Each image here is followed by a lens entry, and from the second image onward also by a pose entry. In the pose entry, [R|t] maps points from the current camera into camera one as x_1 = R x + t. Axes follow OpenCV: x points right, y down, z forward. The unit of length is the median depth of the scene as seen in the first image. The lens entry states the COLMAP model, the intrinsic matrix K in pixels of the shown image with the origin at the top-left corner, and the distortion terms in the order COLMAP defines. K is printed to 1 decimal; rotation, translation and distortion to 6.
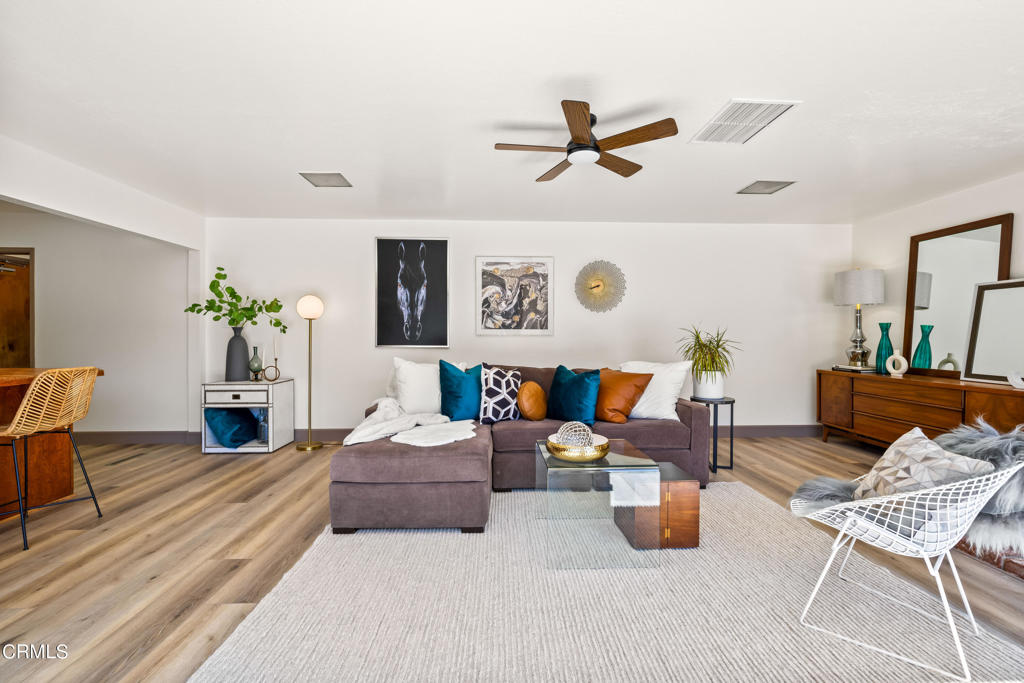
lens RADIAL K [[433.5, 0, 515.6], [0, 433.5, 339.1], [0, 0, 1]] dist [0.000772, -0.000004]
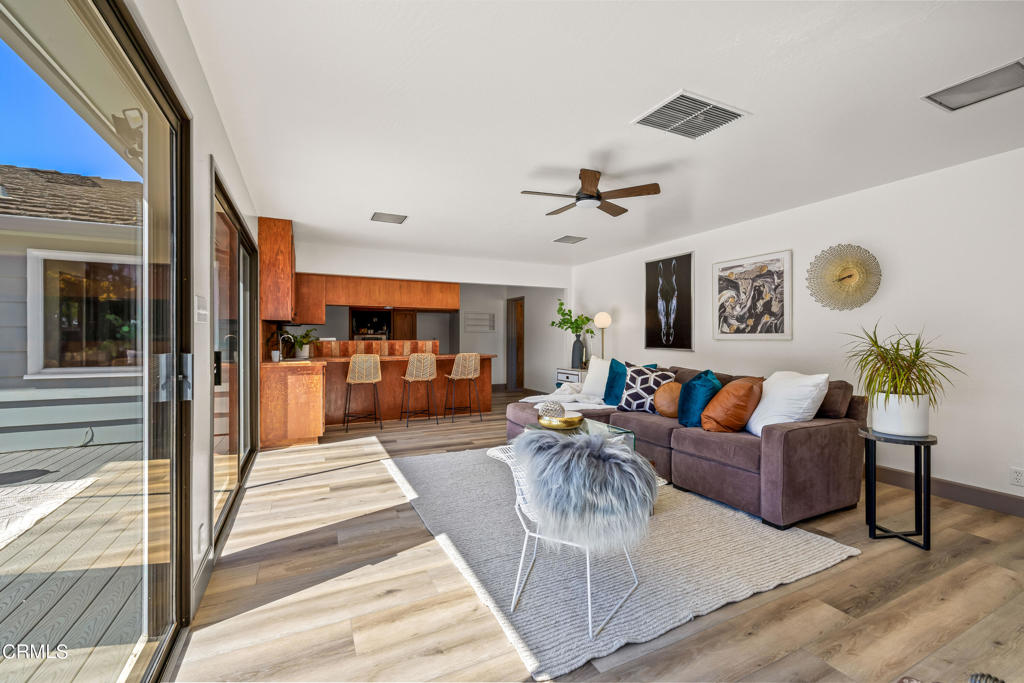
lens RADIAL K [[433.5, 0, 514.5], [0, 433.5, 338.8], [0, 0, 1]] dist [0.000772, -0.000004]
pose [[0.400168, -0.000443, -0.916441, 0.667790], [-0.008388, 0.999956, -0.004146, -0.002779], [0.916403, 0.009346, 0.400147, 0.148666]]
